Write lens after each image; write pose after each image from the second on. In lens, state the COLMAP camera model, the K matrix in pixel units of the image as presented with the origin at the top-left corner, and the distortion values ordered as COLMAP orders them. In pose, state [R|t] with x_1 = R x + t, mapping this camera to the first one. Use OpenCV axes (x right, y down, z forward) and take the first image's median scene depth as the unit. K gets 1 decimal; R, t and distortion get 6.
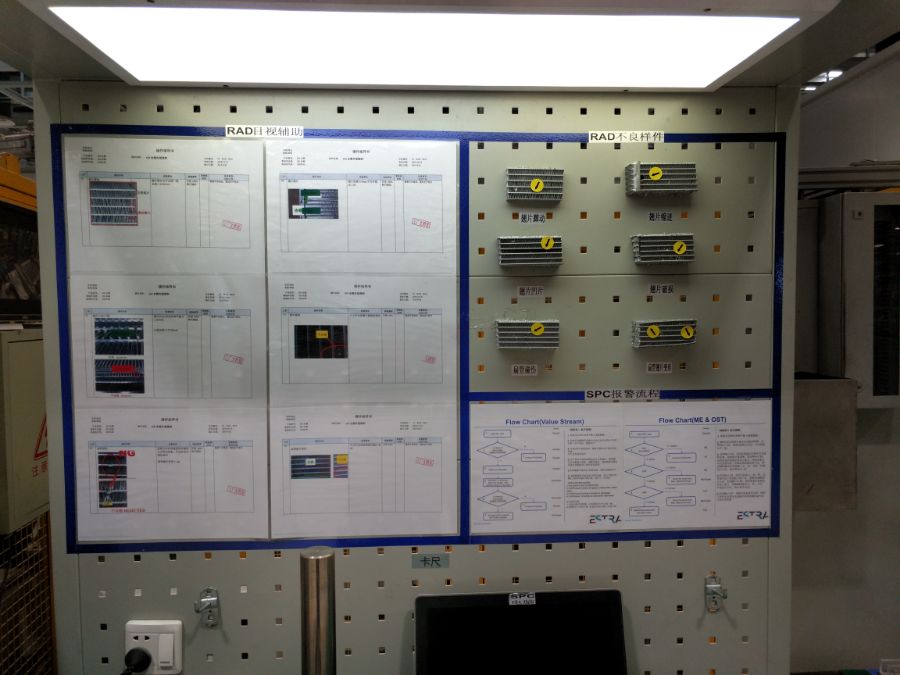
lens RADIAL K [[654.9, 0, 464.3], [0, 654.9, 338.2], [0, 0, 1]] dist [0.009291, 0.004417]
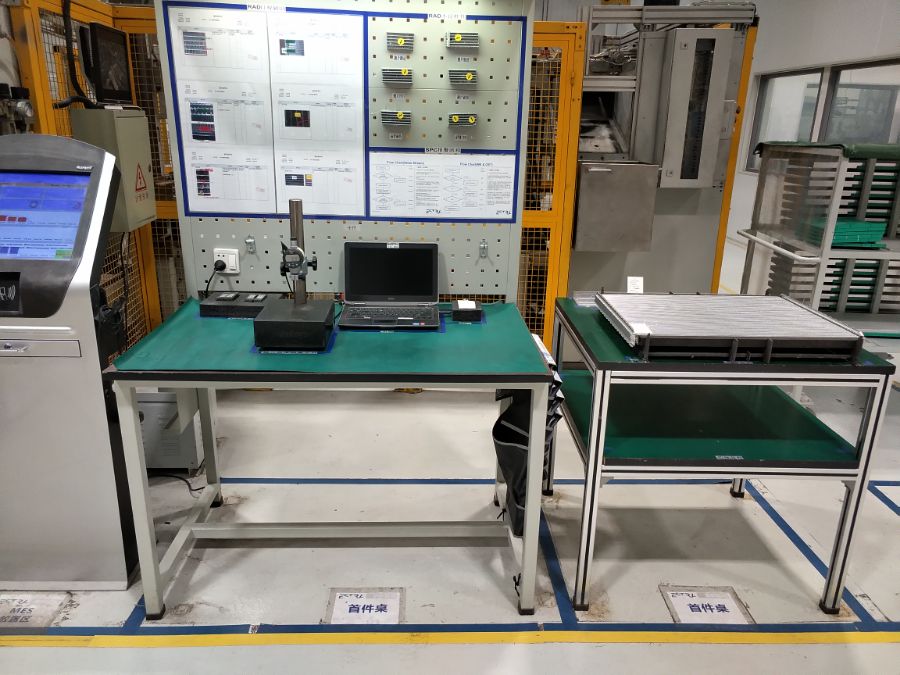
lens RADIAL K [[676.9, 0, 450.0], [0, 676.9, 337.5], [0, 0, 1]] dist [-0.000627, 0.003424]
pose [[0.998992, 0.041084, -0.018075, 0.332913], [-0.034527, 0.960708, 0.275405, 0.064893], [0.028680, -0.274504, 0.961158, -1.245835]]
